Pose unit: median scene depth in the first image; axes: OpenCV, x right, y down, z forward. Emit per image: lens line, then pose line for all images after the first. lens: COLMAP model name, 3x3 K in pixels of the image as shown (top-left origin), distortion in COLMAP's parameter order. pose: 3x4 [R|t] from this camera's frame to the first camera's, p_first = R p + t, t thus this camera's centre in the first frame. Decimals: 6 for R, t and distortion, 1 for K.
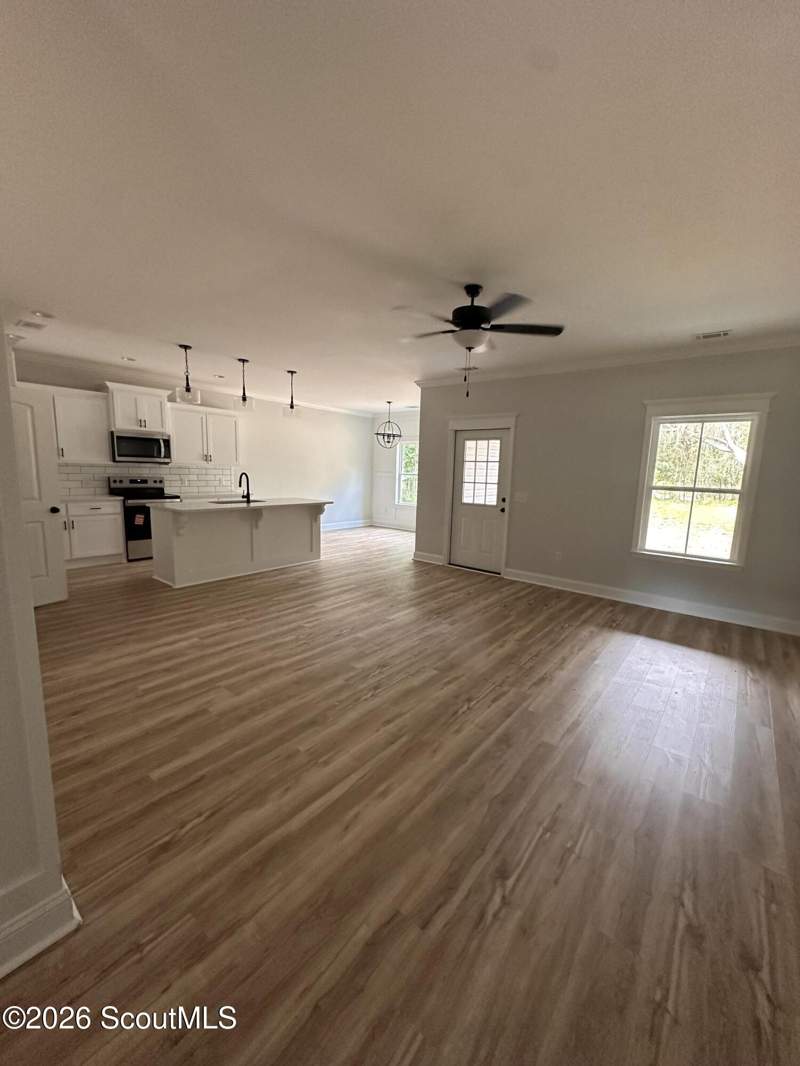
lens RADIAL K [[423.8, 0, 400.0], [0, 423.8, 533.0], [0, 0, 1]] dist [0.000118, 0.000020]
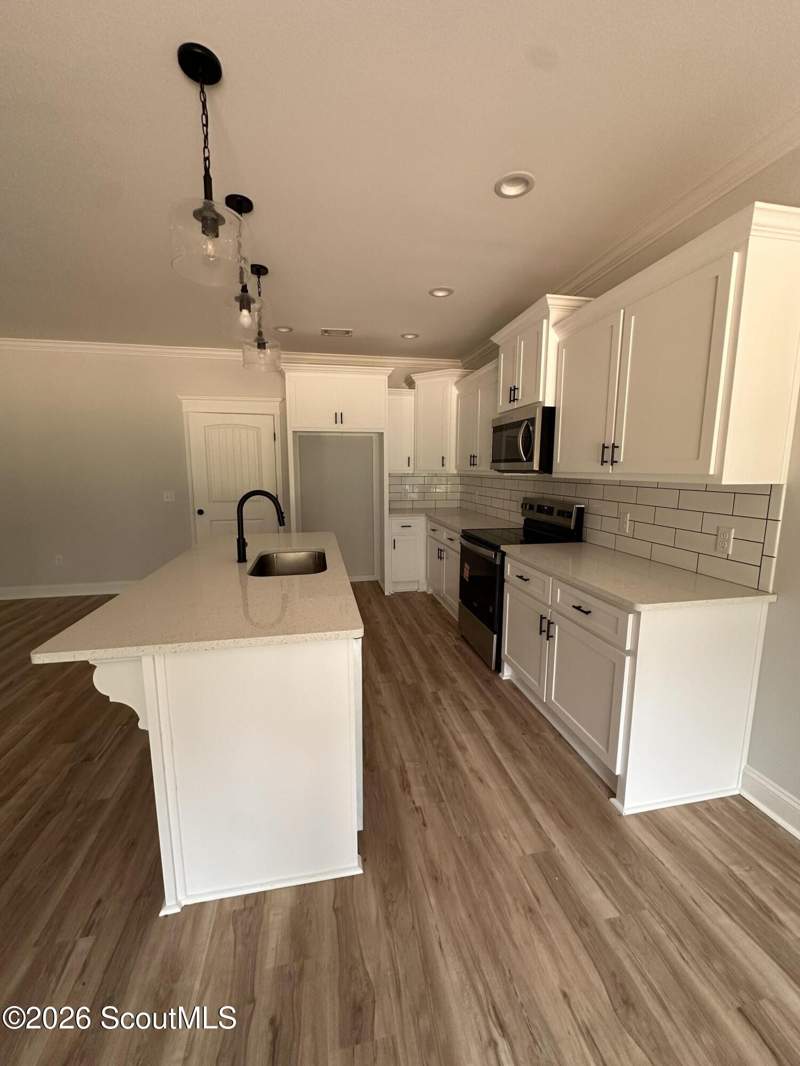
lens RADIAL K [[423.8, 0, 400.0], [0, 423.8, 533.0], [0, 0, 1]] dist [0.000118, 0.000020]
pose [[-0.634364, 0.092342, -0.767499, -0.114184], [-0.127962, 0.966599, 0.222062, -0.185564], [0.762370, 0.239078, -0.601359, 1.179262]]
